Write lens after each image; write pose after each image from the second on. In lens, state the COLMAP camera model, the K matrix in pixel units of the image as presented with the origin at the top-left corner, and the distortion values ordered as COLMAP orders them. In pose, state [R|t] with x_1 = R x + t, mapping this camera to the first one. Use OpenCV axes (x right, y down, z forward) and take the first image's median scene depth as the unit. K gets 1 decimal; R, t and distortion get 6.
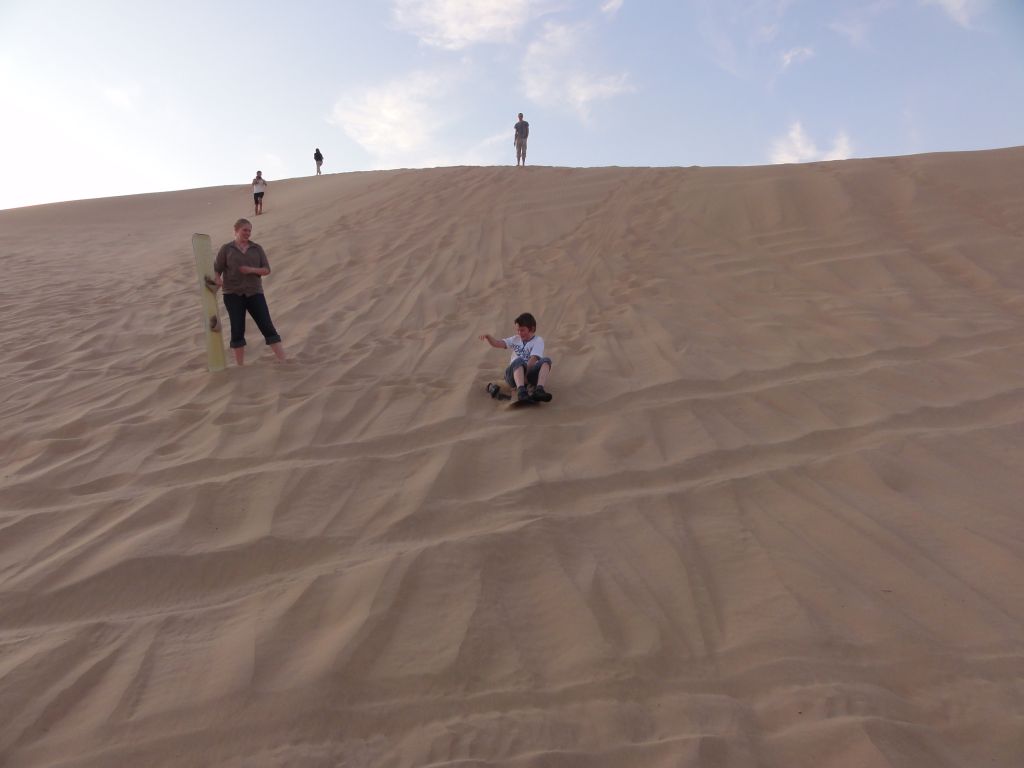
lens RADIAL K [[716.8, 0, 508.5], [0, 716.8, 377.8], [0, 0, 1]] dist [-0.016822, 0.009357]
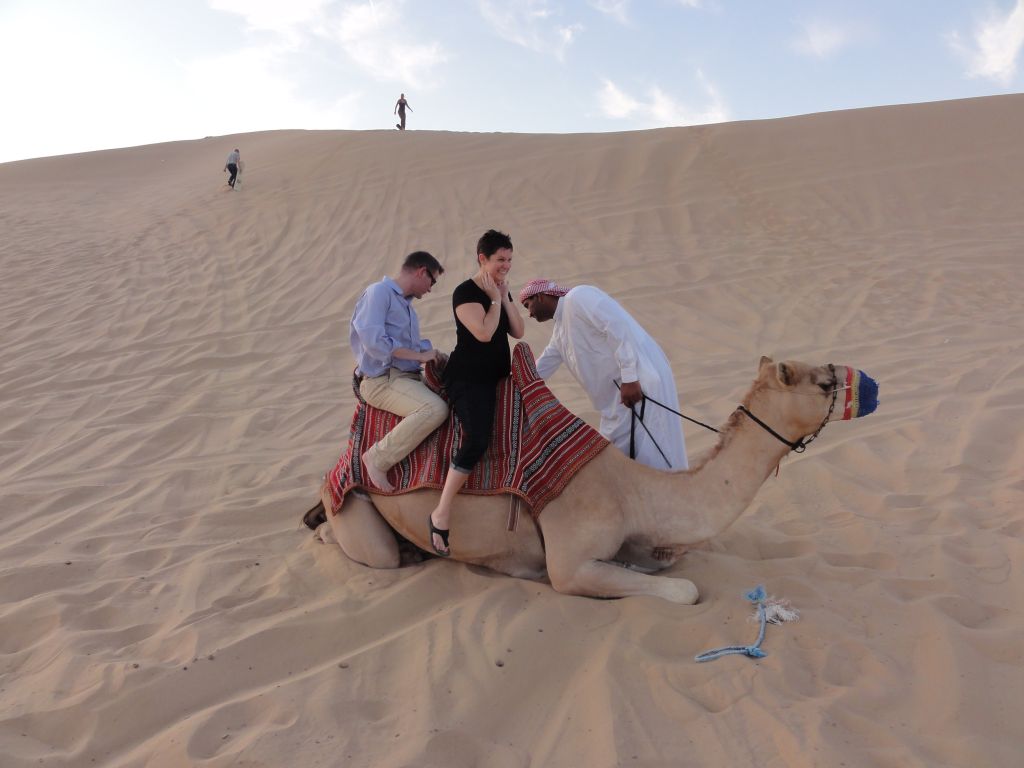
lens RADIAL K [[716.8, 0, 508.5], [0, 716.8, 377.8], [0, 0, 1]] dist [-0.016822, 0.009357]
pose [[0.997776, -0.036061, 0.056062, 0.265468], [0.030933, 0.995480, 0.089787, 0.065296], [-0.059046, -0.087854, 0.994382, -0.973726]]
